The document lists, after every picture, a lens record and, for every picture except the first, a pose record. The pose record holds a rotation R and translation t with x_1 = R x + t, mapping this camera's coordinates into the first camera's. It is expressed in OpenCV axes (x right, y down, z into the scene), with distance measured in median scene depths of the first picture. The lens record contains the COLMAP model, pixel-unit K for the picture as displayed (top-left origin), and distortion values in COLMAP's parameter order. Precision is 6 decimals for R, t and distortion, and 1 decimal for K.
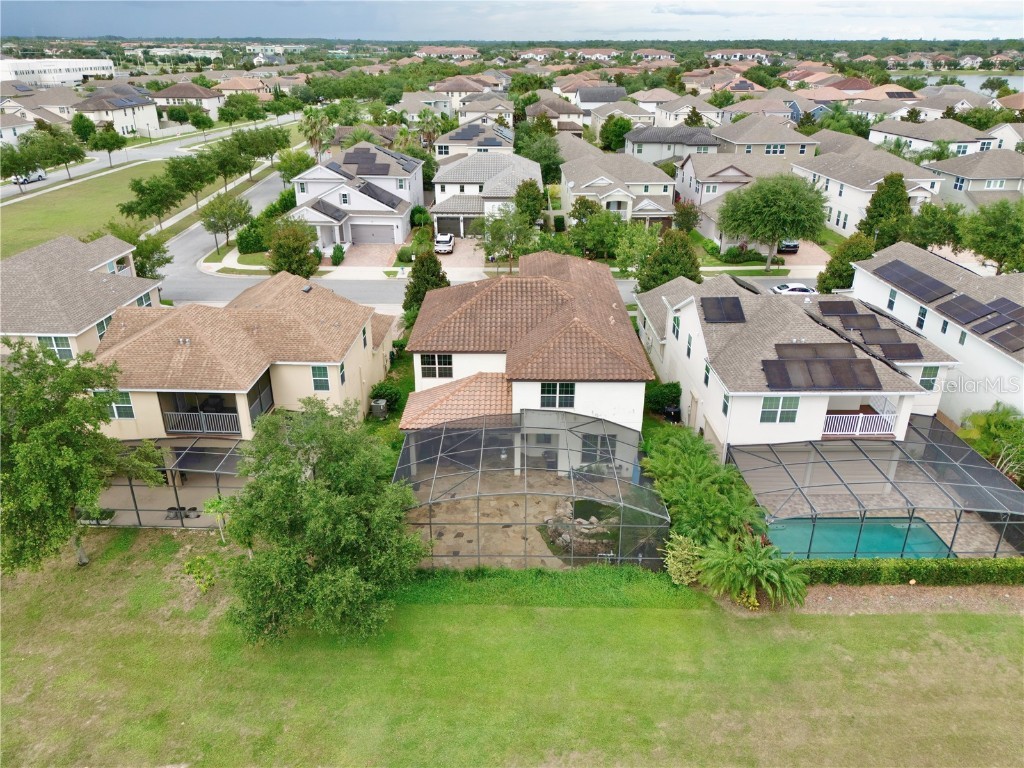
lens RADIAL K [[761.5, 0, 513.2], [0, 761.5, 380.5], [0, 0, 1]] dist [0.063921, -0.052379]
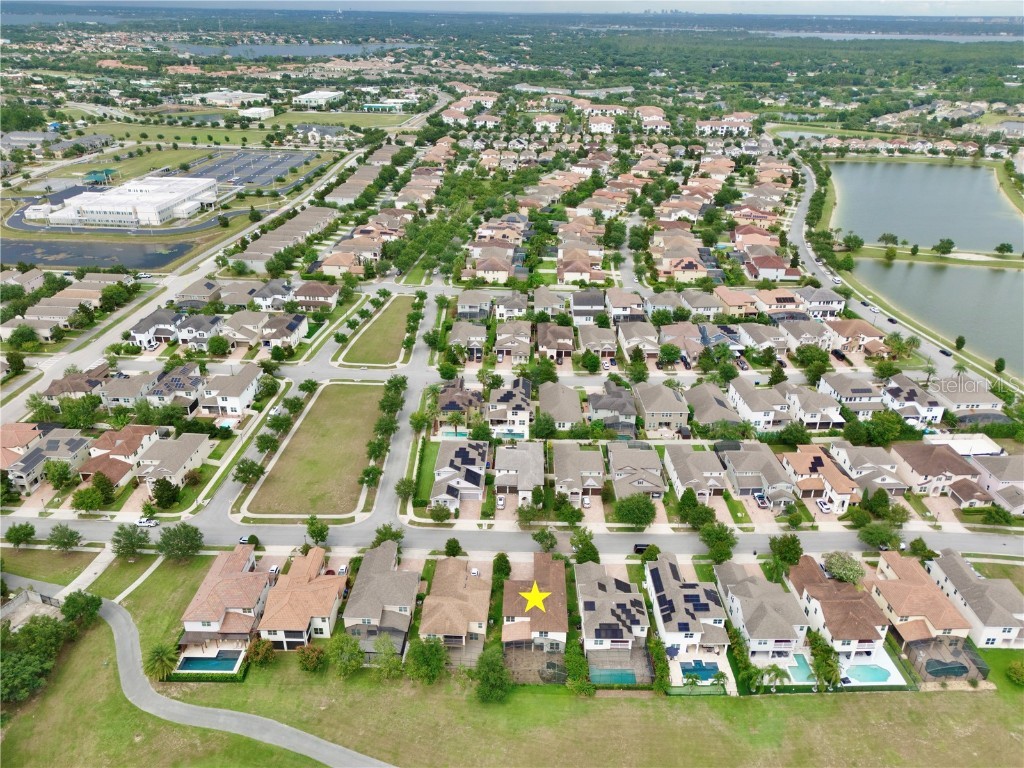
lens RADIAL K [[752.0, 0, 514.1], [0, 752.0, 391.6], [0, 0, 1]] dist [0.076520, -0.072947]
pose [[0.999817, 0.015532, -0.011125, -0.021039], [-0.014923, 0.998490, 0.052871, -0.445520], [0.011930, -0.052695, 0.998539, -0.875220]]
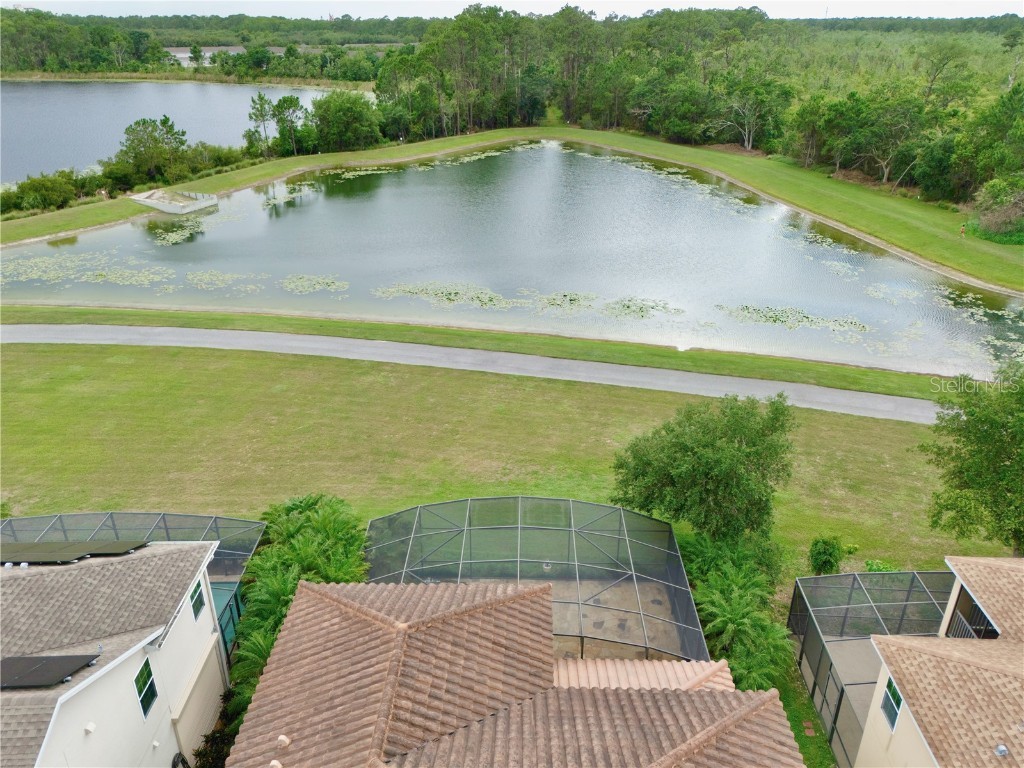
lens RADIAL K [[752.0, 0, 514.1], [0, 752.0, 391.6], [0, 0, 1]] dist [0.076520, -0.072947]
pose [[-0.999949, -0.006507, 0.007715, 0.004505], [0.001672, 0.647059, 0.762438, -0.172330], [-0.009954, 0.762412, -0.647016, 0.395596]]
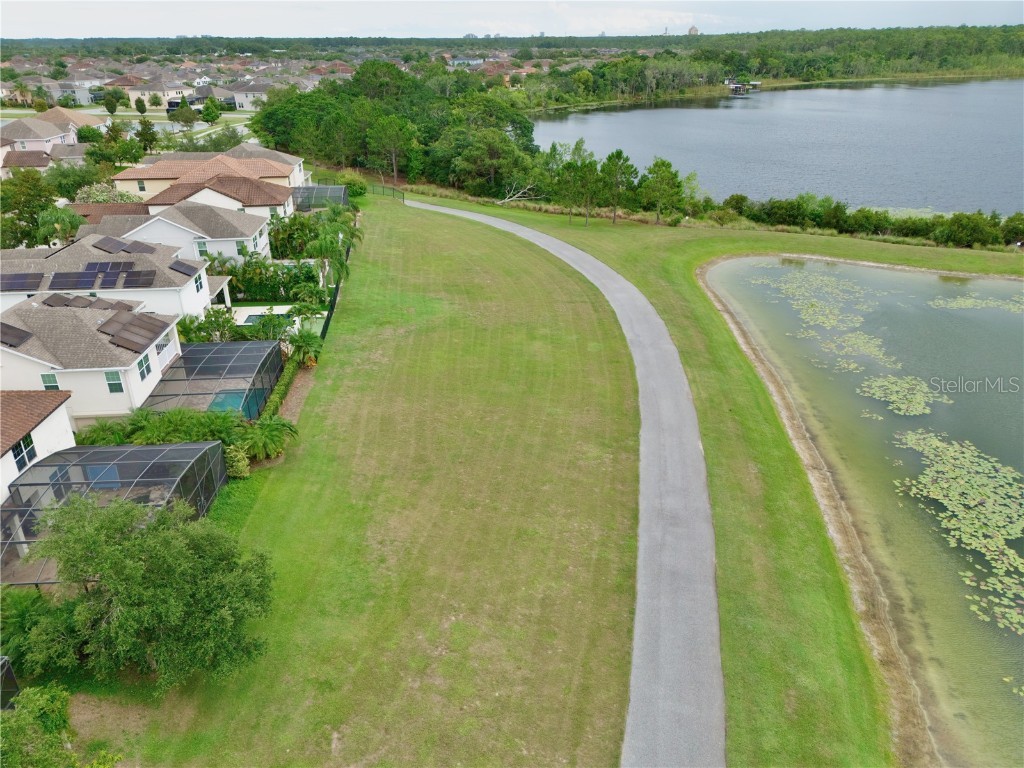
lens RADIAL K [[752.0, 0, 514.1], [0, 752.0, 391.6], [0, 0, 1]] dist [0.076520, -0.072947]
pose [[-0.055585, -0.423653, 0.904118, -0.266716], [0.409488, 0.816187, 0.407625, -0.060324], [-0.910620, 0.392884, 0.128113, 0.085040]]
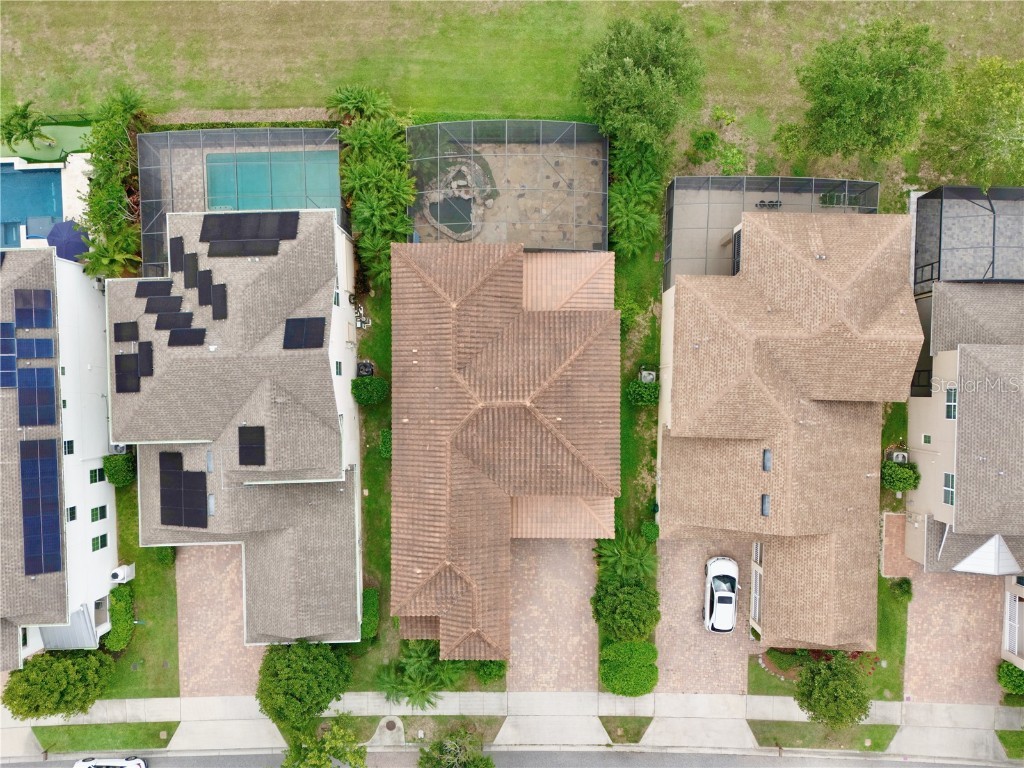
lens RADIAL K [[752.0, 0, 514.1], [0, 752.0, 391.6], [0, 0, 1]] dist [0.076520, -0.072947]
pose [[-0.999897, 0.006601, 0.012755, -0.003143], [0.008986, -0.405303, 0.914138, -0.349204], [0.011204, 0.914158, 0.405202, 0.233420]]
